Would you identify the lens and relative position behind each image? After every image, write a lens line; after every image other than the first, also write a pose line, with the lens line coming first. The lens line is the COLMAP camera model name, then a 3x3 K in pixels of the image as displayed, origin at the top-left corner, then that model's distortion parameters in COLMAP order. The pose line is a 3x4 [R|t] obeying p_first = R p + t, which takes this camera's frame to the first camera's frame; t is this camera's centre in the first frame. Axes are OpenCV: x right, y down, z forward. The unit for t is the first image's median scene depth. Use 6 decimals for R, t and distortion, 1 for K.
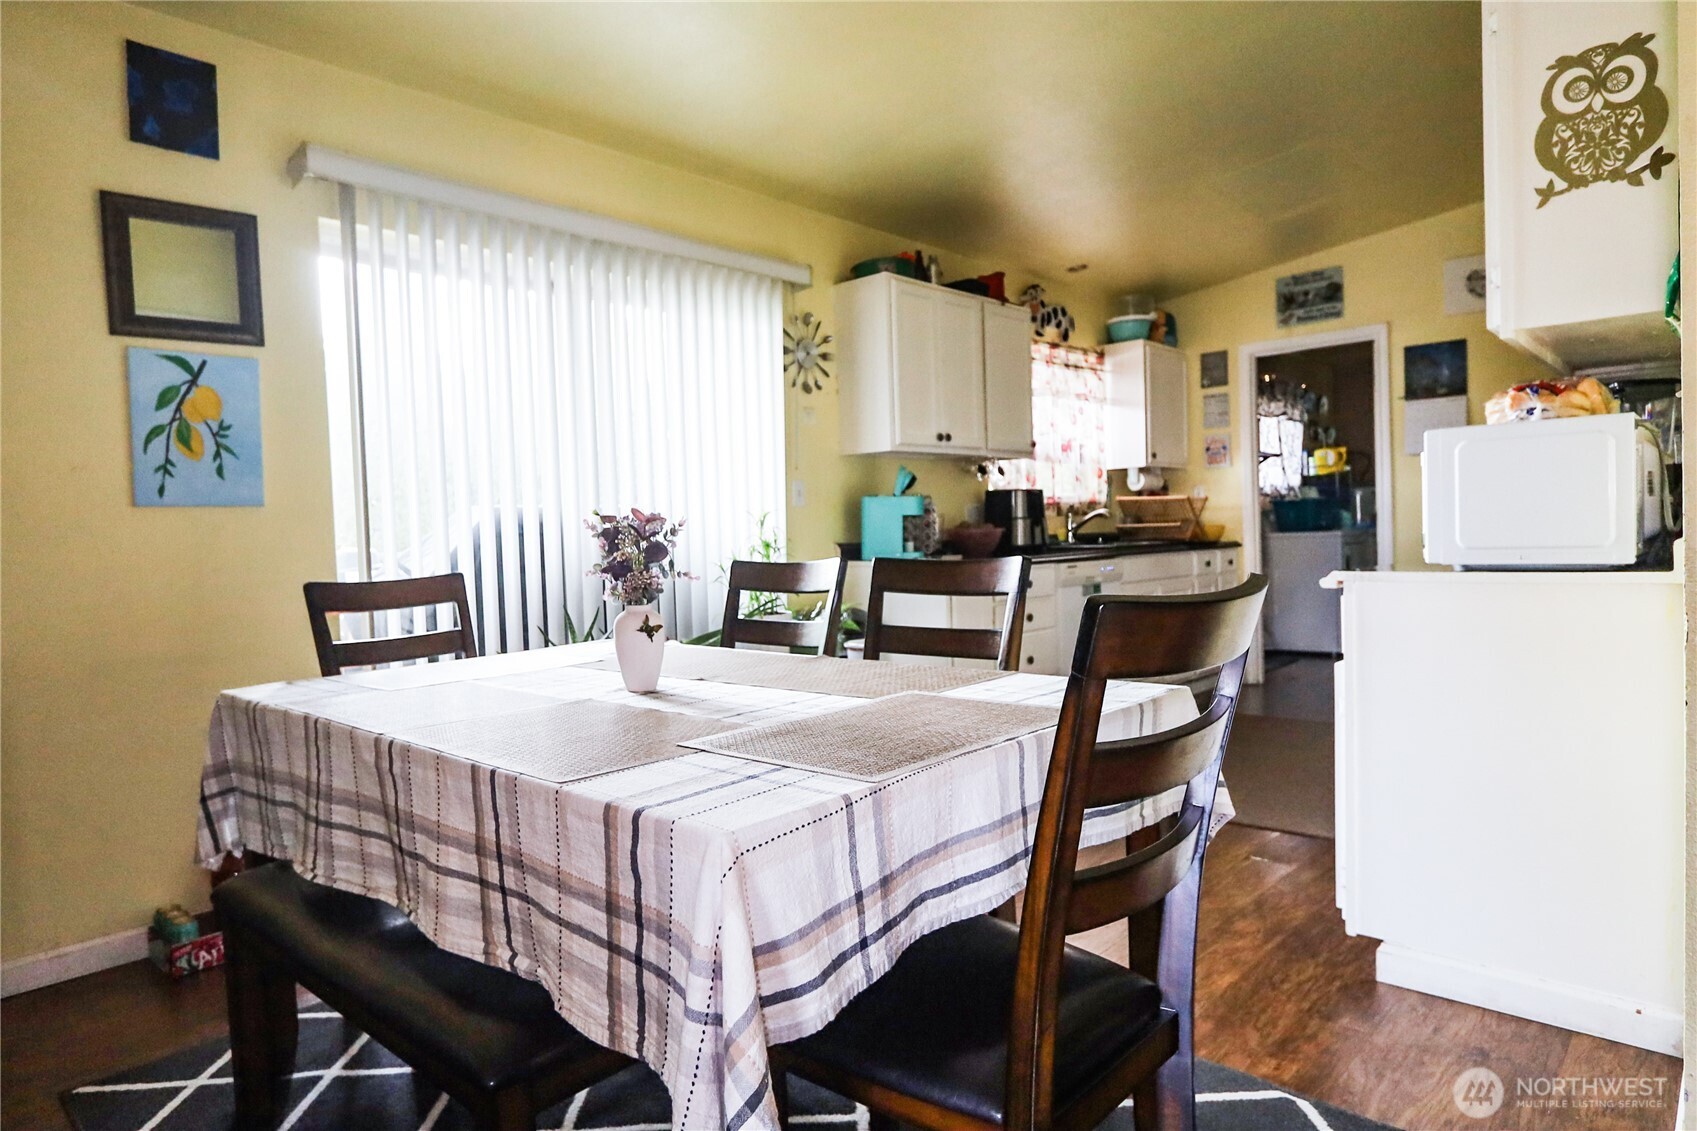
lens RADIAL K [[1007.6, 0, 848.1], [0, 1007.6, 566.2], [0, 0, 1]] dist [-0.000901, -0.000176]
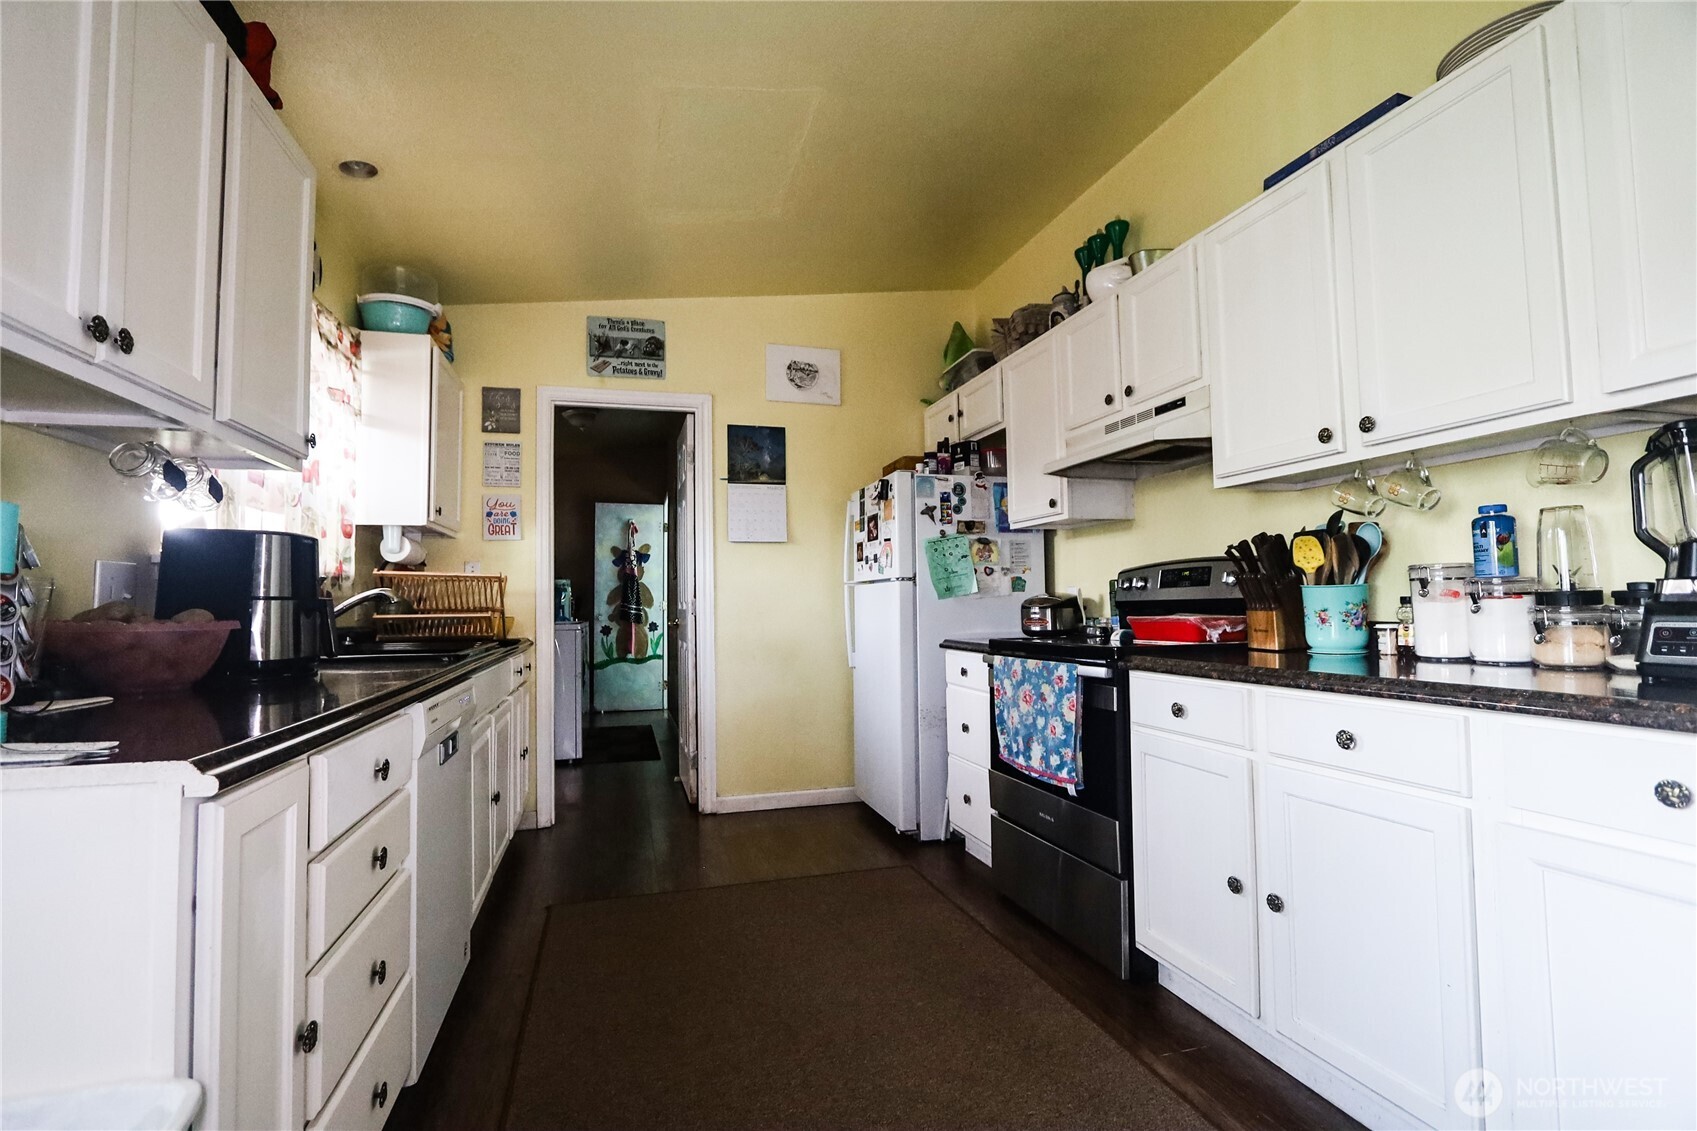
lens RADIAL K [[778.2, 0, 850.6], [0, 778.2, 563.1], [0, 0, 1]] dist [-0.011994, -0.000305]
pose [[0.517706, 0.065725, 0.853030, 0.011301], [0.026713, 0.995317, -0.092900, -0.021399], [-0.855141, 0.070882, 0.513526, 0.515489]]
